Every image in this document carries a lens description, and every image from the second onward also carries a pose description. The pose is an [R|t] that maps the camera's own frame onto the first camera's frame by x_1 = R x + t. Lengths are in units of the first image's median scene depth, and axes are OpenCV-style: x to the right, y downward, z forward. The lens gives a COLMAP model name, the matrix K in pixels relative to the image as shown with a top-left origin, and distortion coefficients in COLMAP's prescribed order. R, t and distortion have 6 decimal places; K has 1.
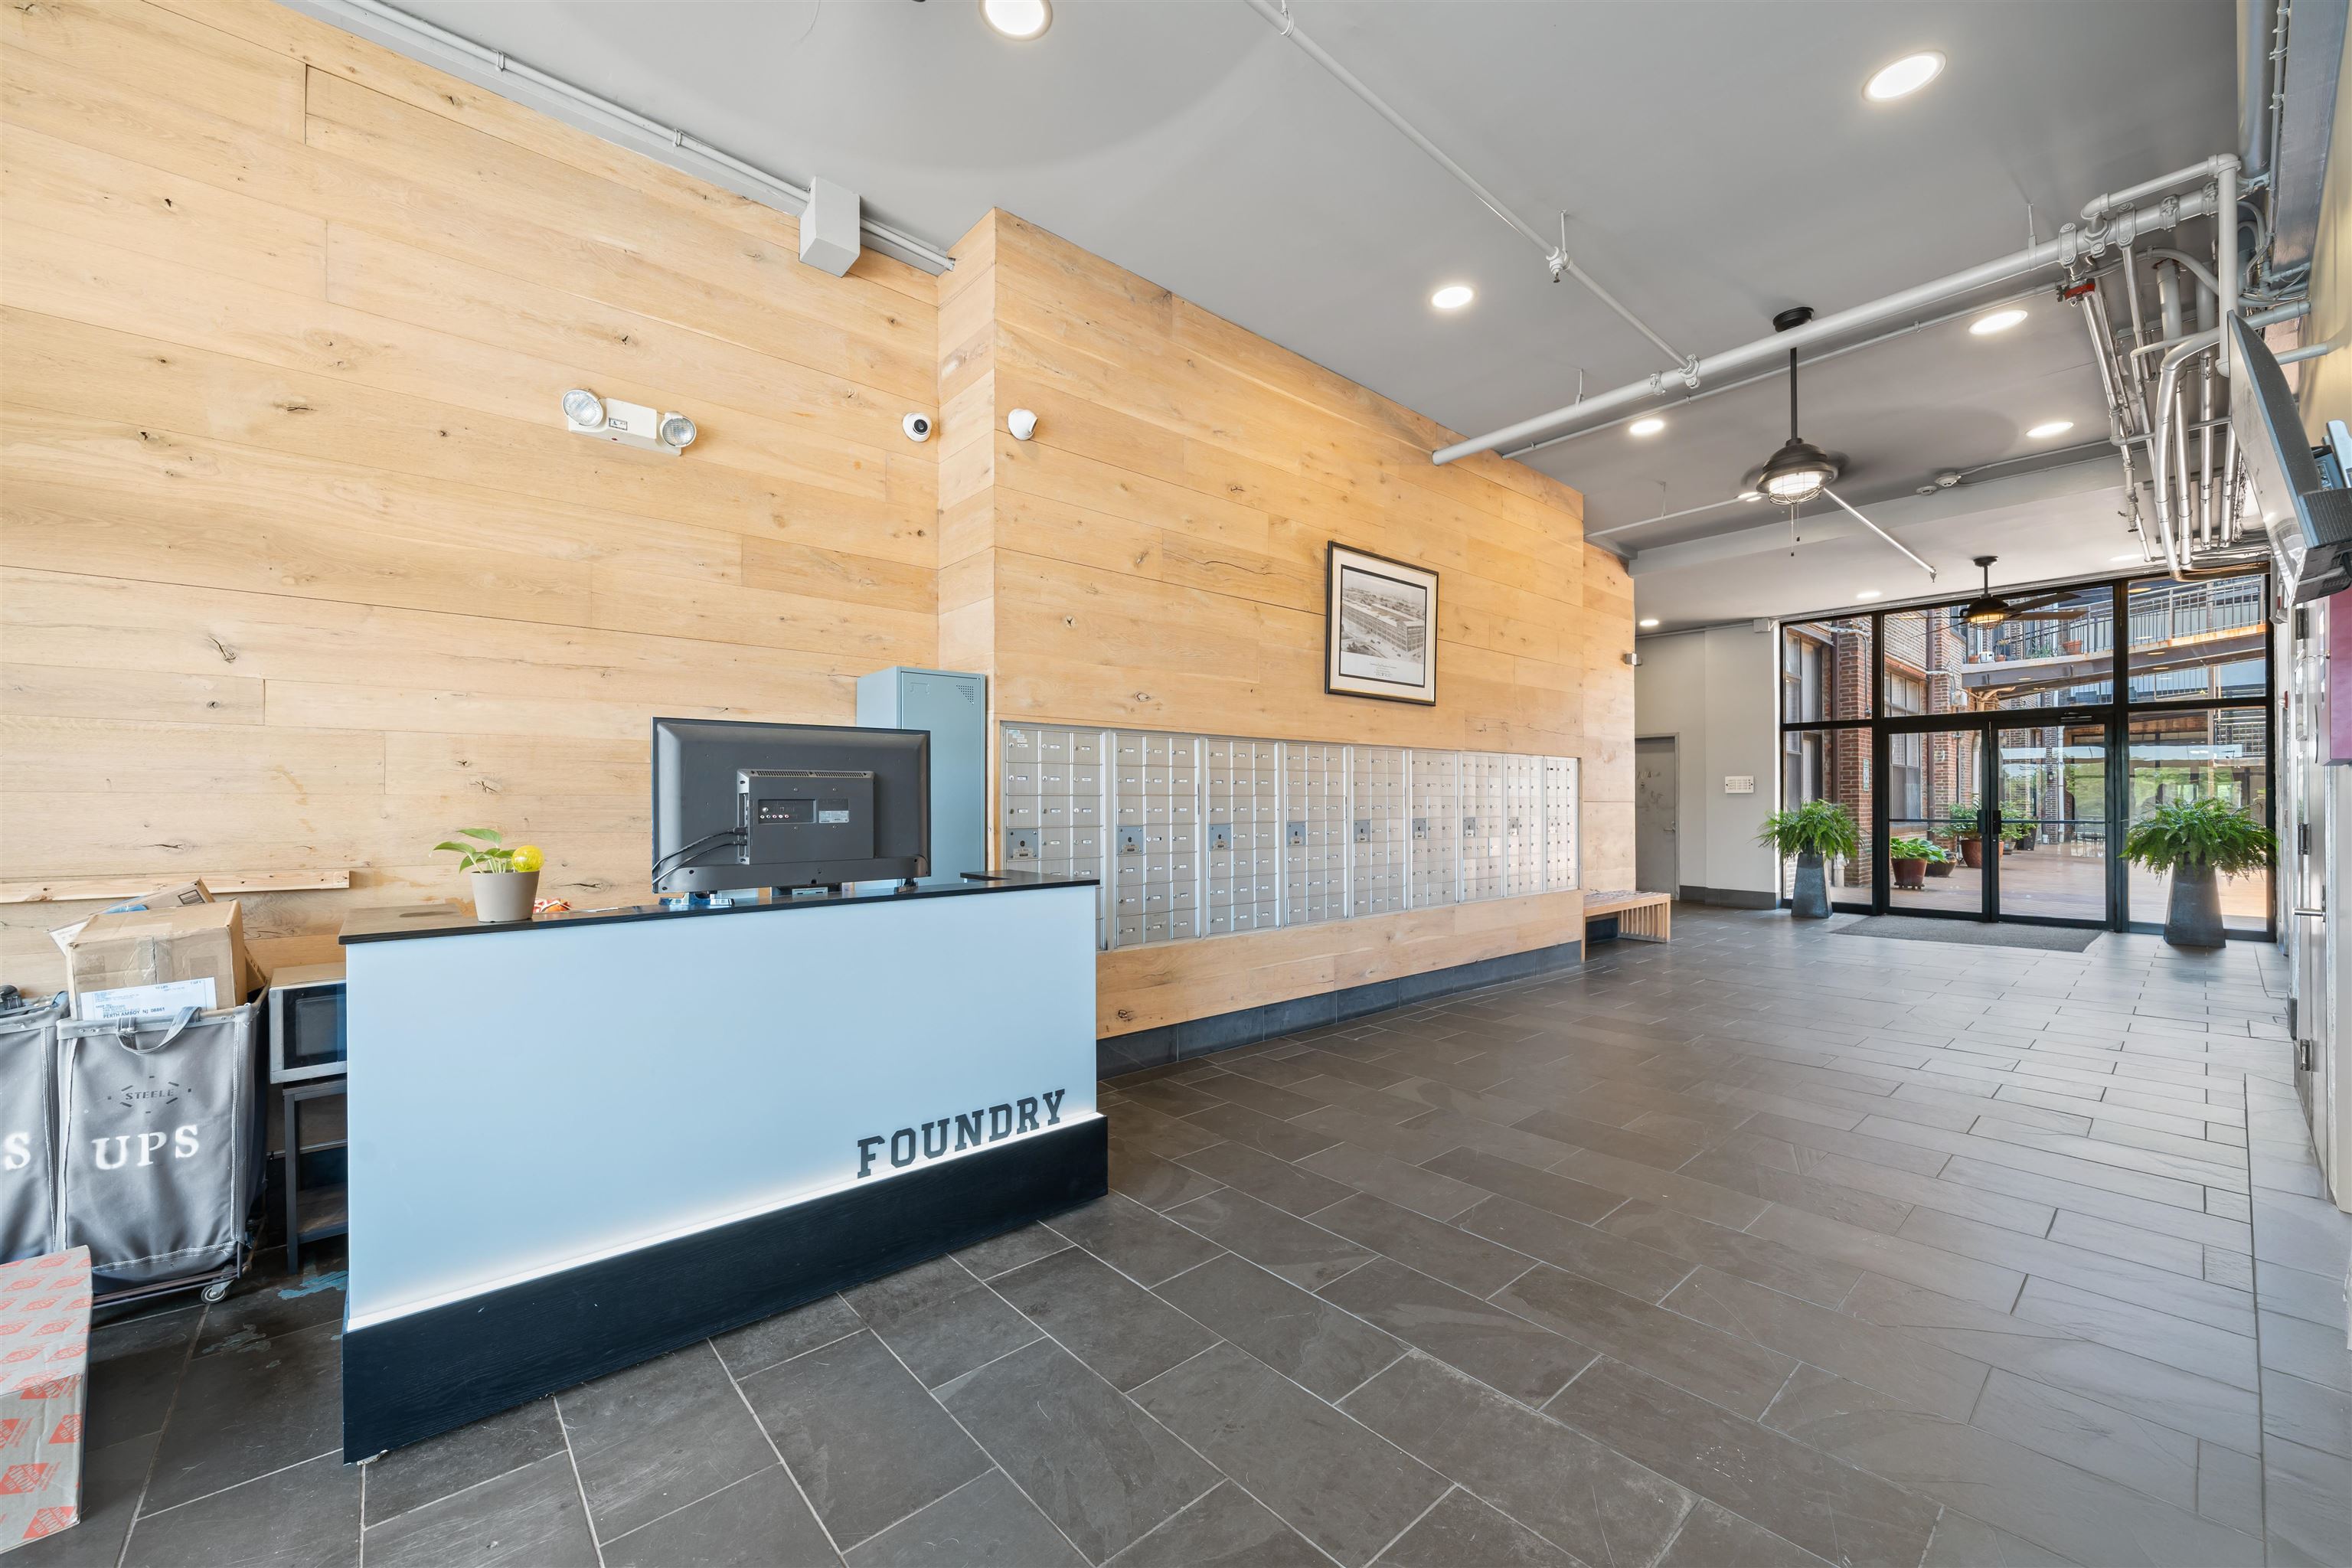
lens RADIAL K [[913.5, 0, 1174.9], [0, 913.5, 800.7], [0, 0, 1]] dist [-0.000513, 0.000091]
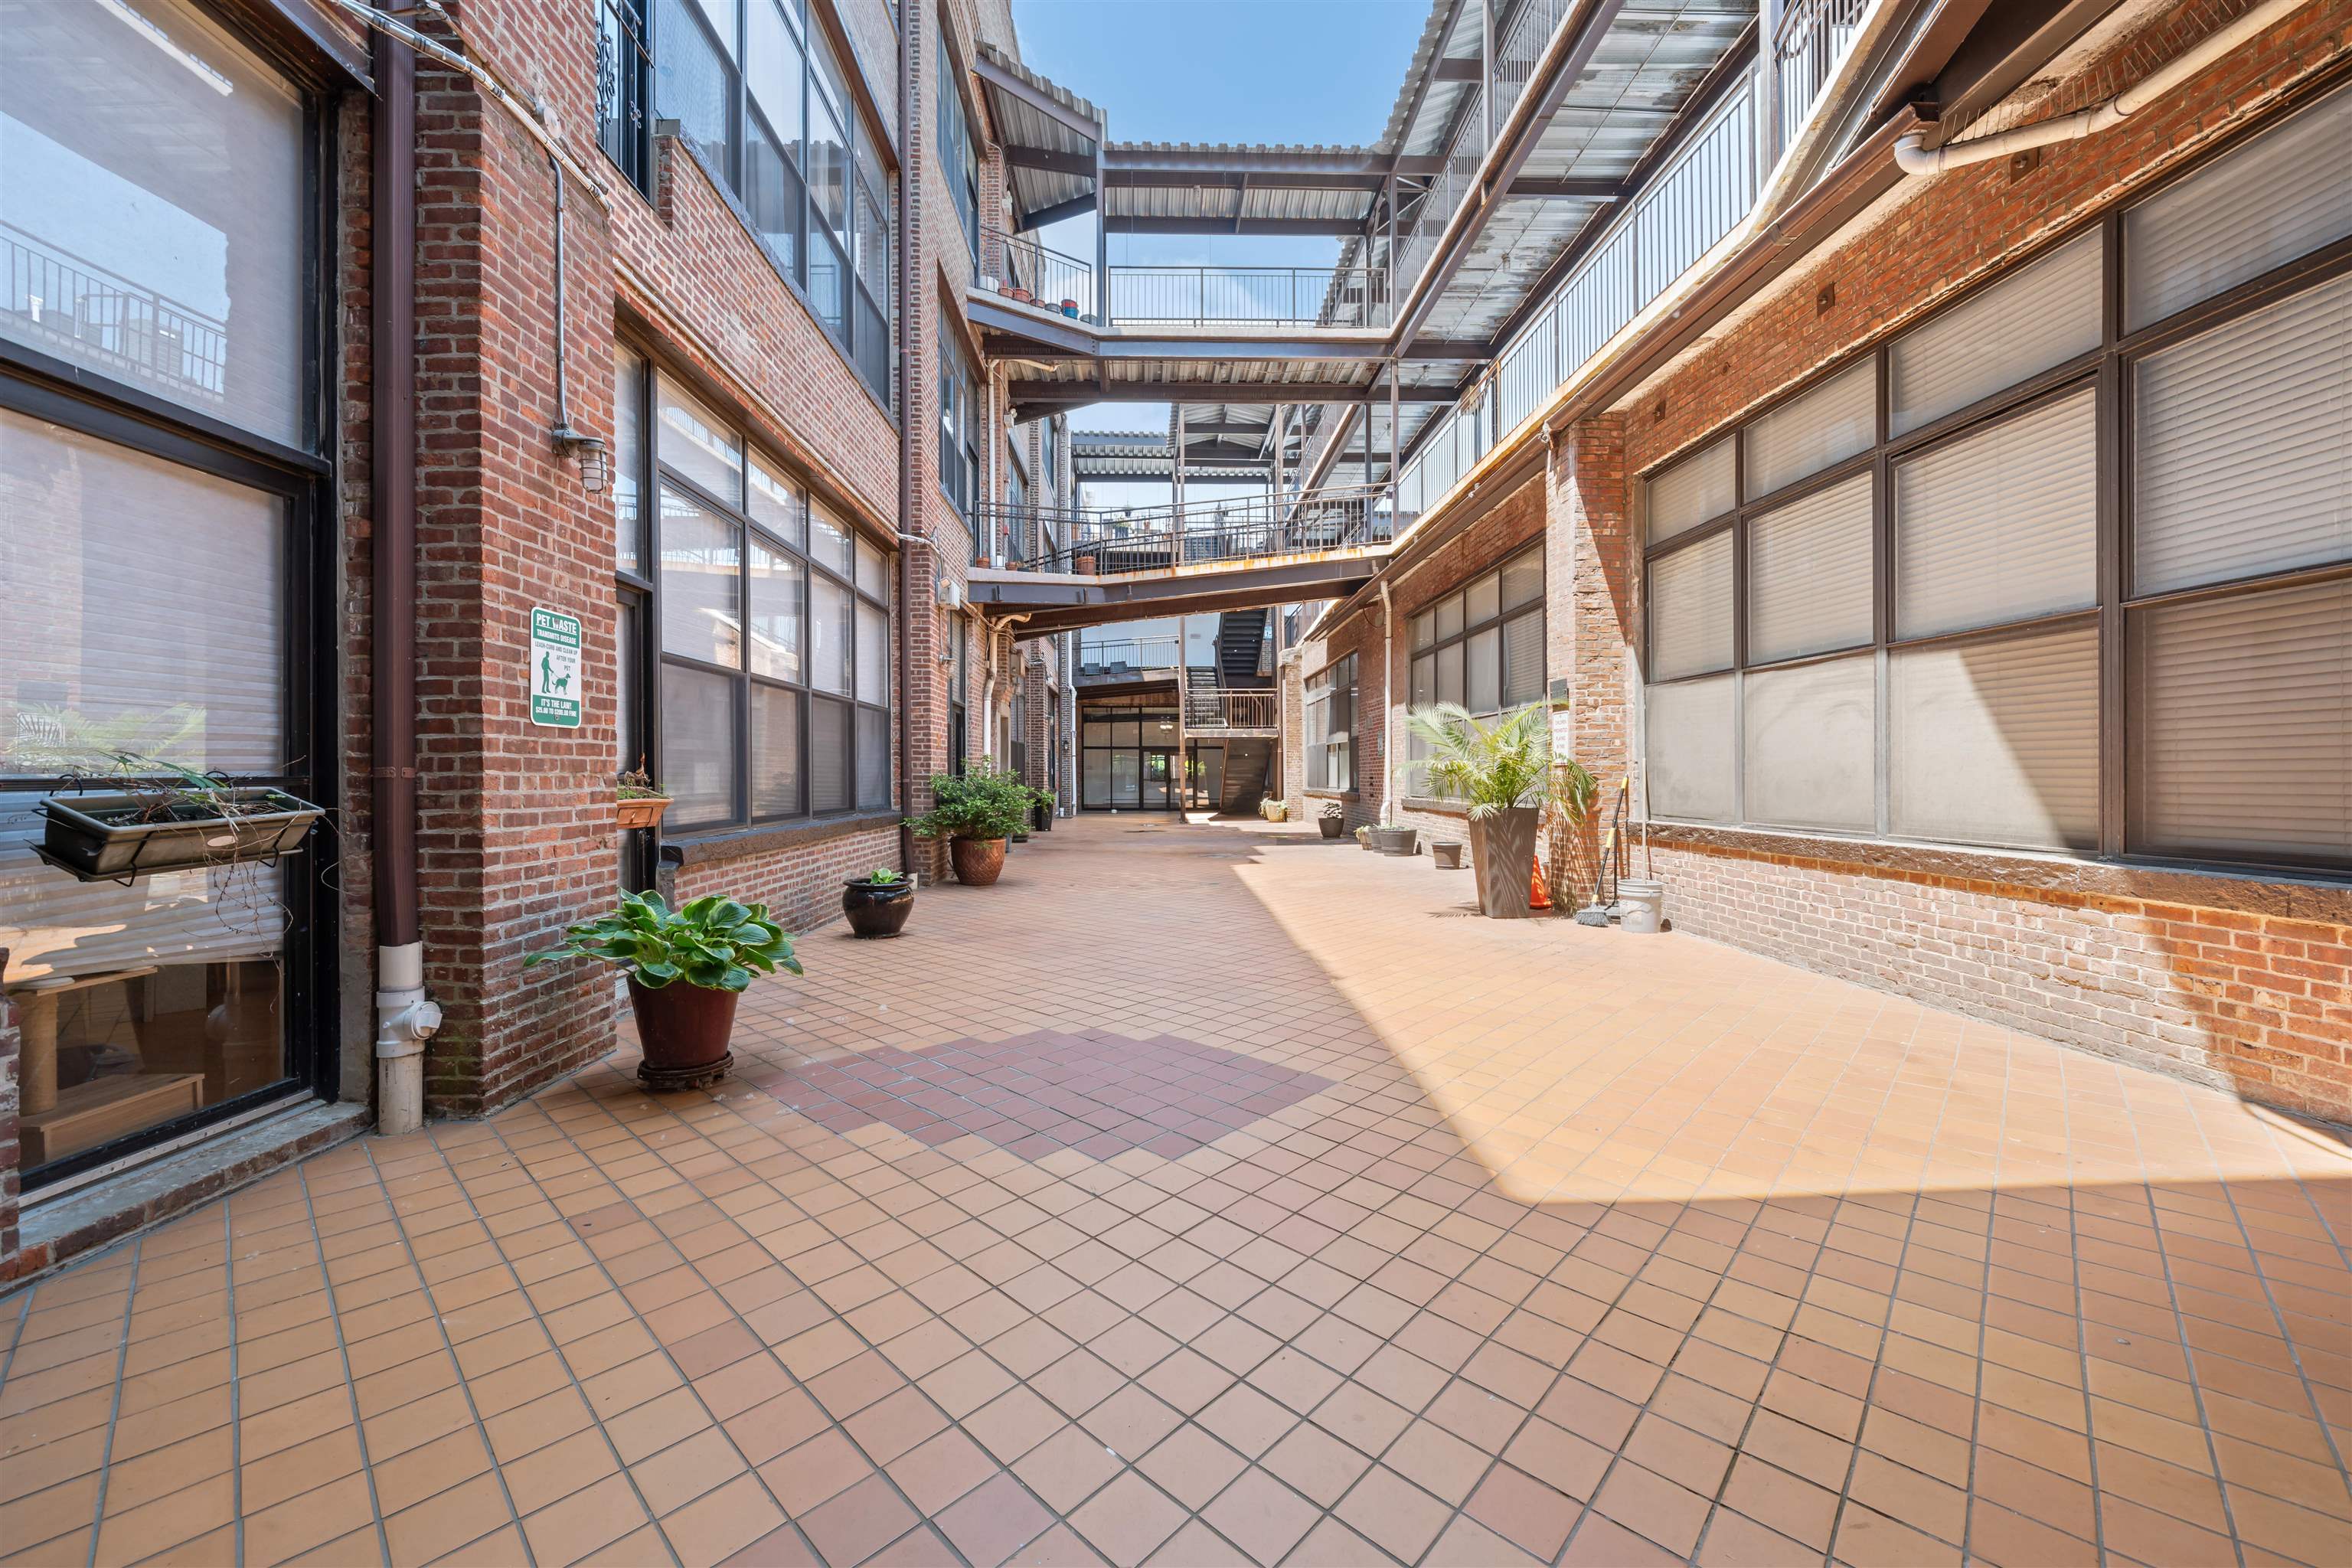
lens RADIAL K [[913.5, 0, 1177.1], [0, 913.5, 774.1], [0, 0, 1]] dist [-0.000513, 0.000091]
pose [[0.633816, -0.009735, 0.773423, 0.510342], [0.011304, 0.999931, 0.003322, 0.002638], [-0.773402, 0.006637, 0.633882, 0.531589]]
